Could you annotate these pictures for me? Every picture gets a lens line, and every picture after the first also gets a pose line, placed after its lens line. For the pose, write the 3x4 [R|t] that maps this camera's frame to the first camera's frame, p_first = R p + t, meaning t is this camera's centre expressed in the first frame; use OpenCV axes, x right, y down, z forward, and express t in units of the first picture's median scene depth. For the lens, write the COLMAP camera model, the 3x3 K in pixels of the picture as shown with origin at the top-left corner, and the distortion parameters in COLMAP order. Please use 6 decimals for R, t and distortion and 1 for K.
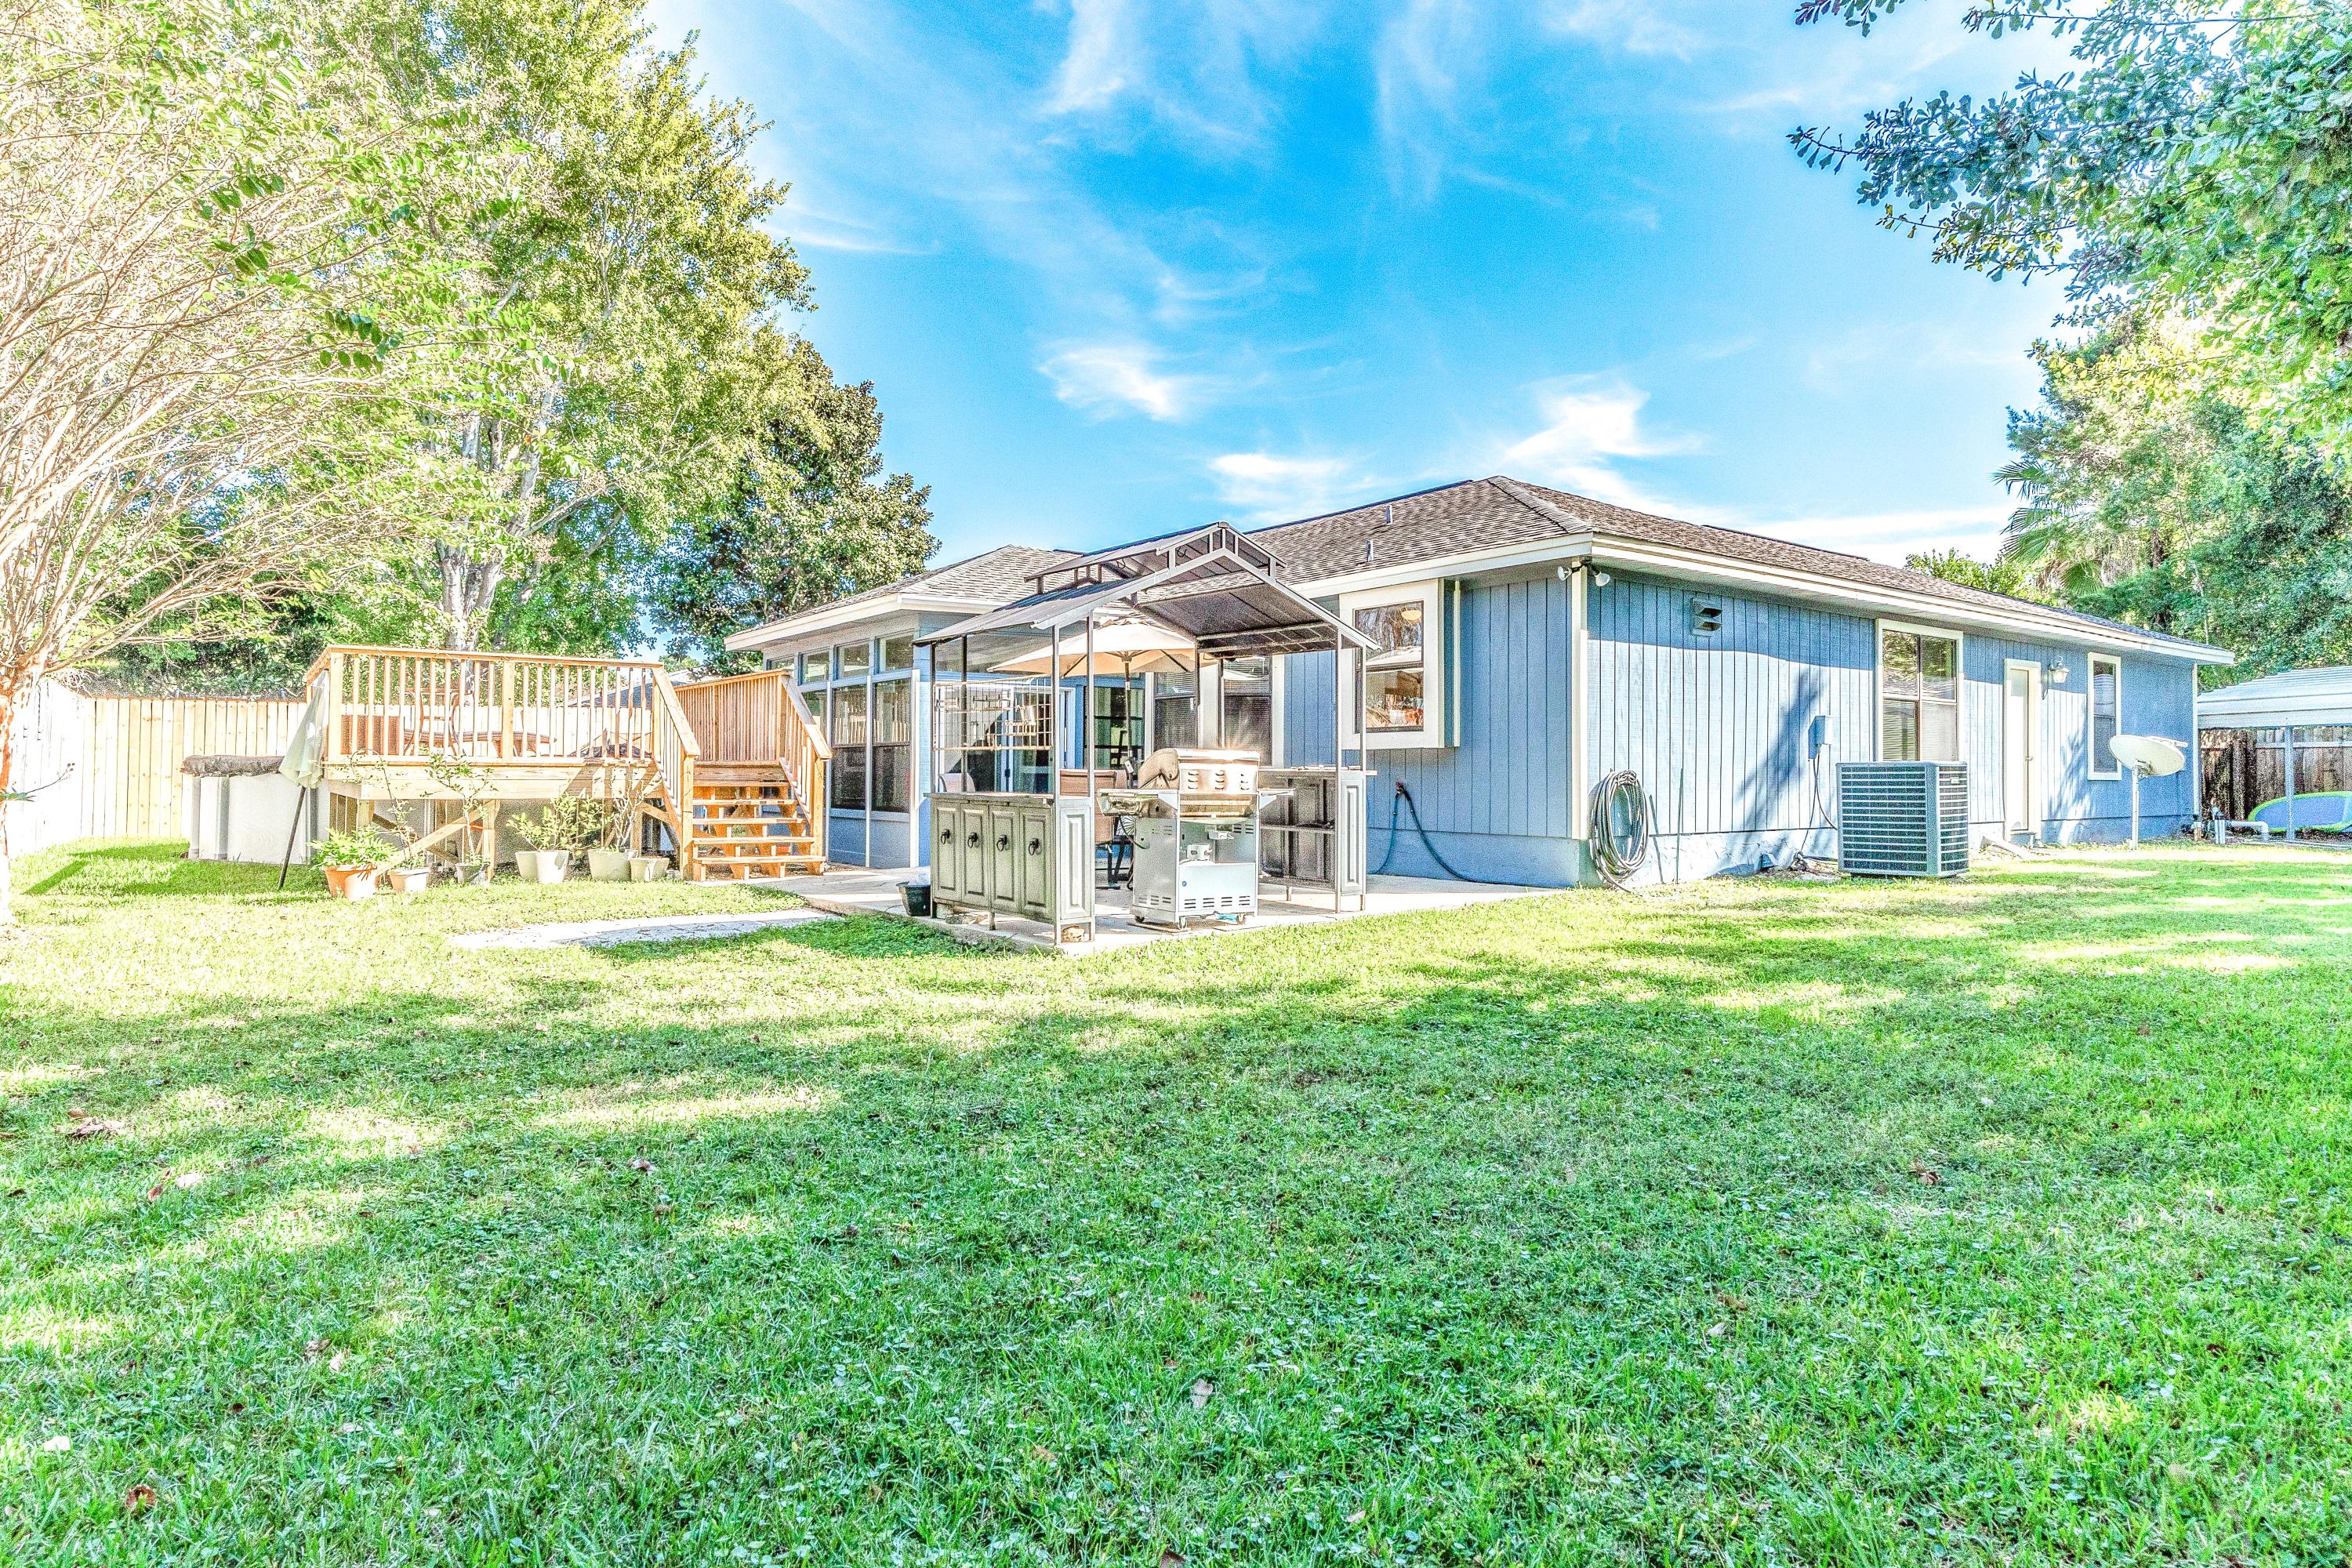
lens RADIAL K [[1285.5, 0, 1177.4], [0, 1285.5, 745.3], [0, 0, 1]] dist [-0.001359, -0.000220]
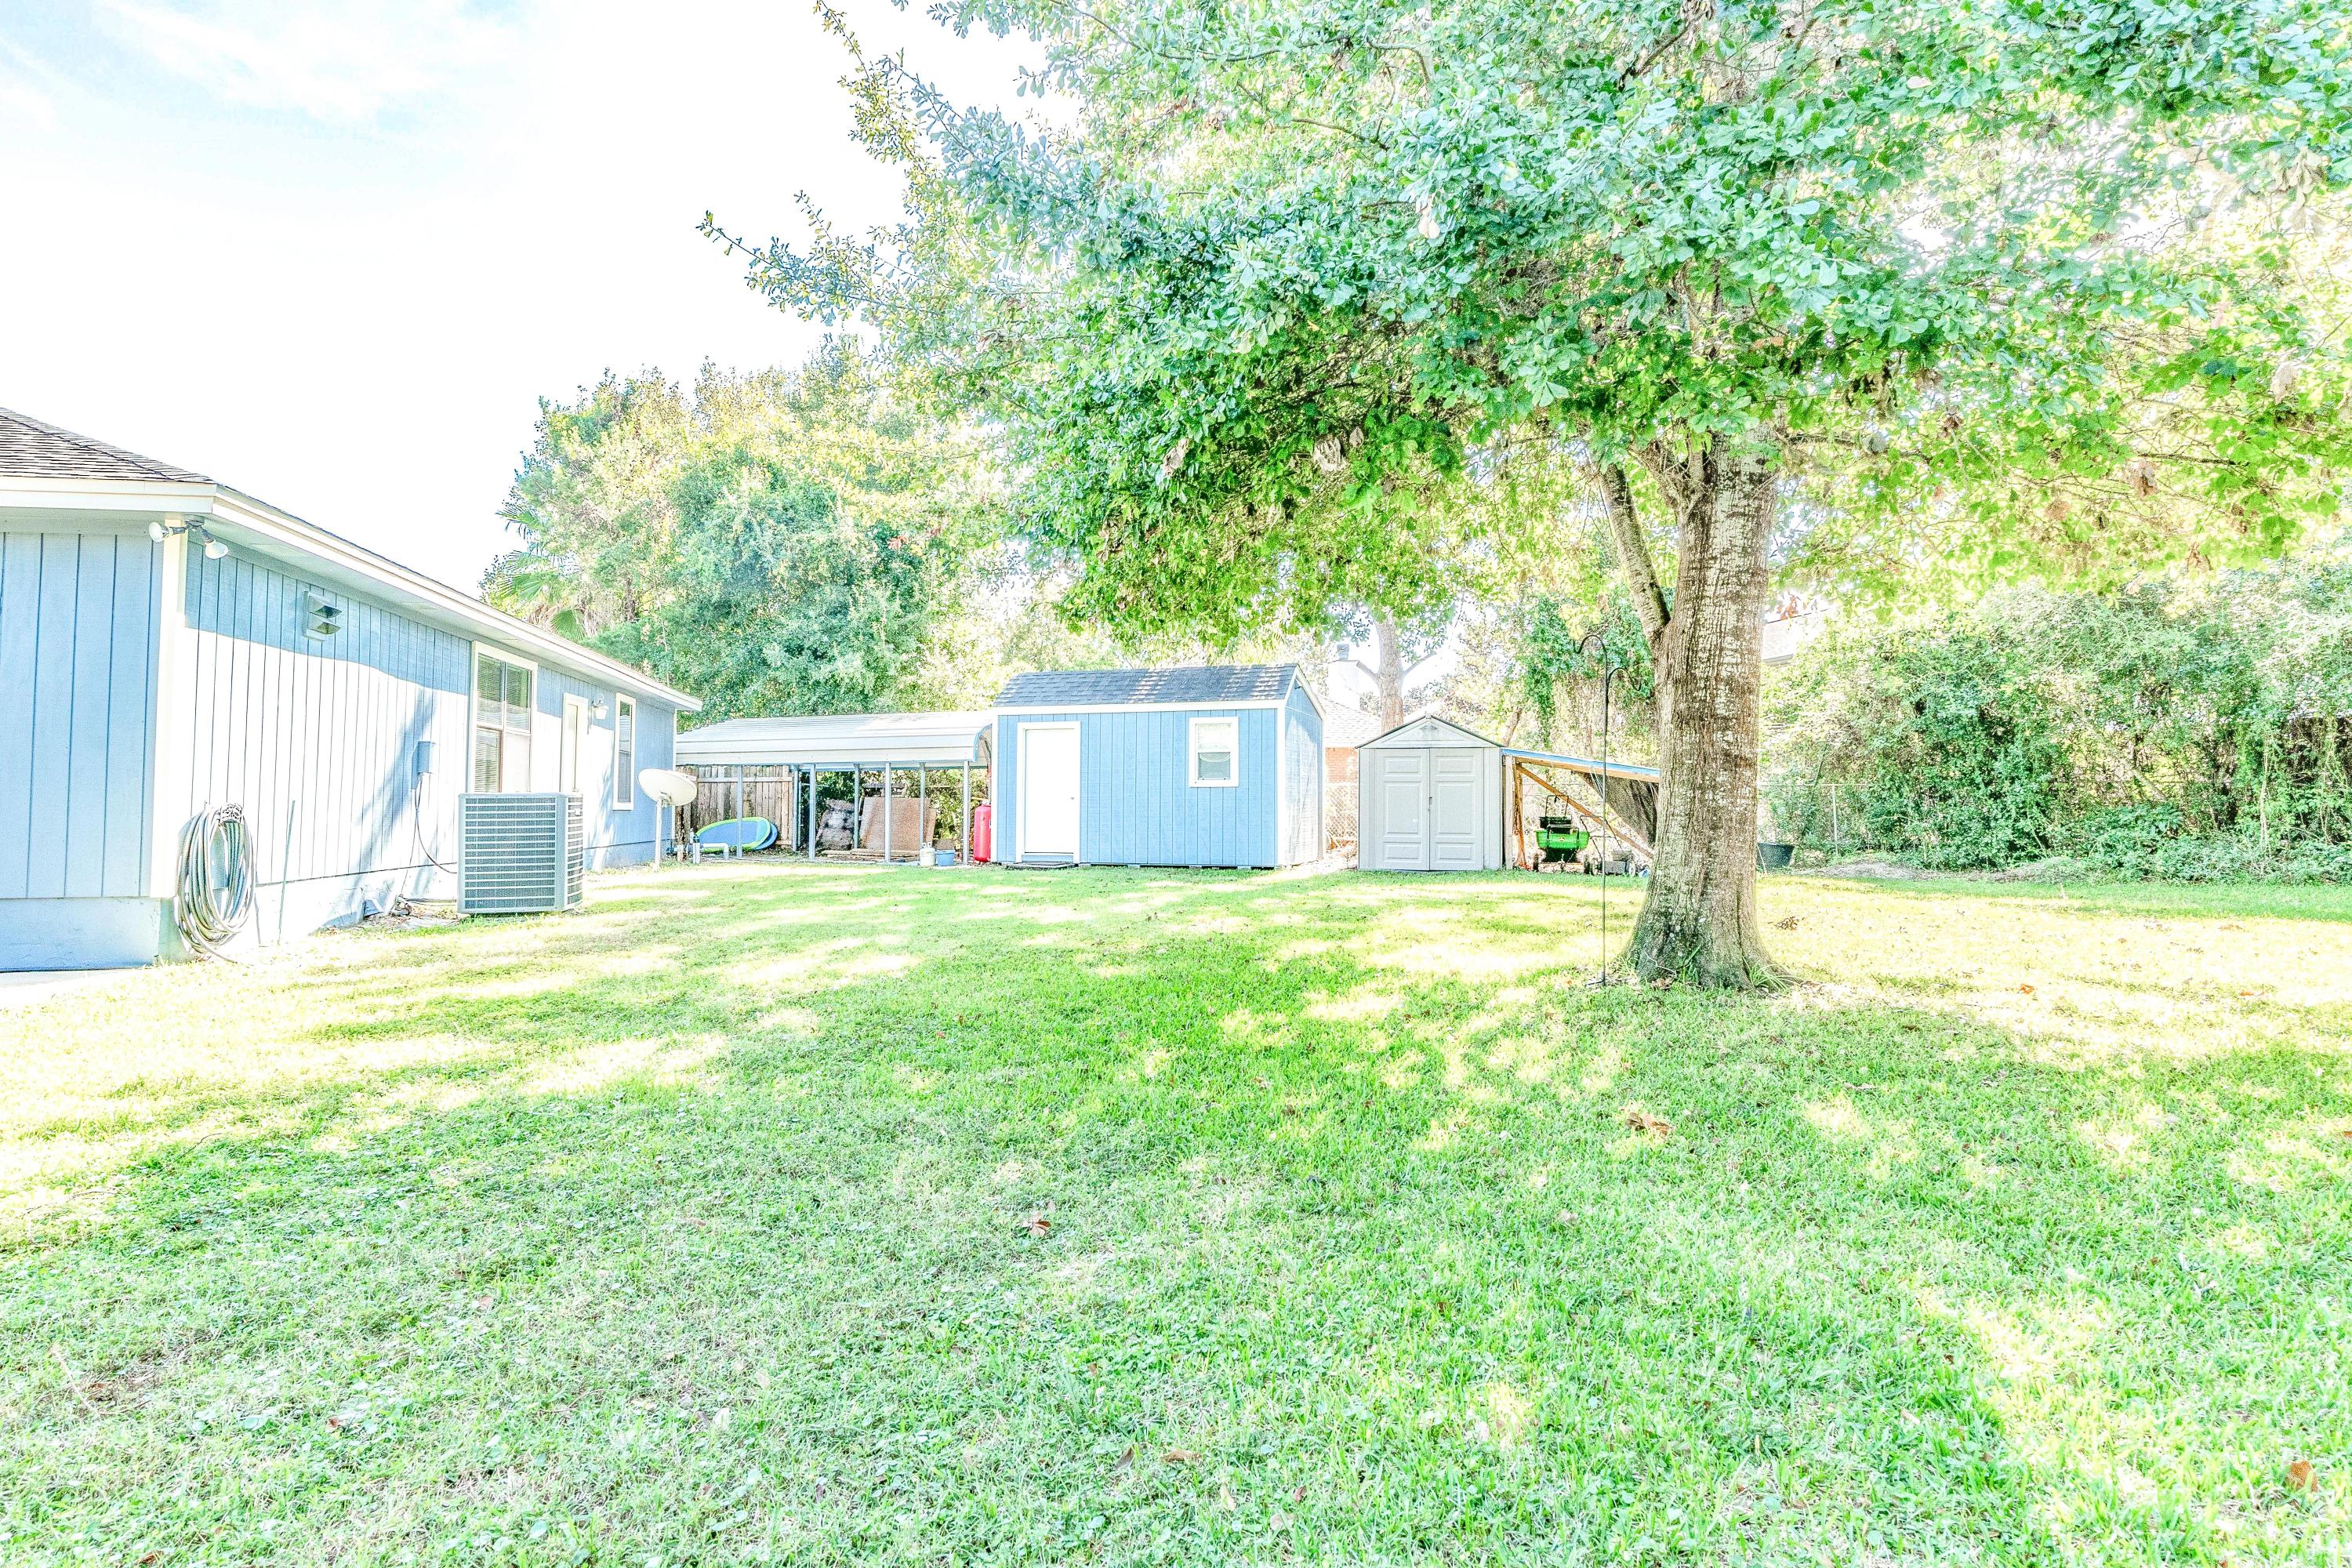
lens RADIAL K [[1285.5, 0, 1177.4], [0, 1285.5, 745.3], [0, 0, 1]] dist [-0.001359, -0.000220]
pose [[0.455962, 0.037230, 0.889220, -0.065405], [-0.016378, 0.999306, -0.033441, 0.001400], [-0.889849, 0.000684, 0.456255, 0.127809]]
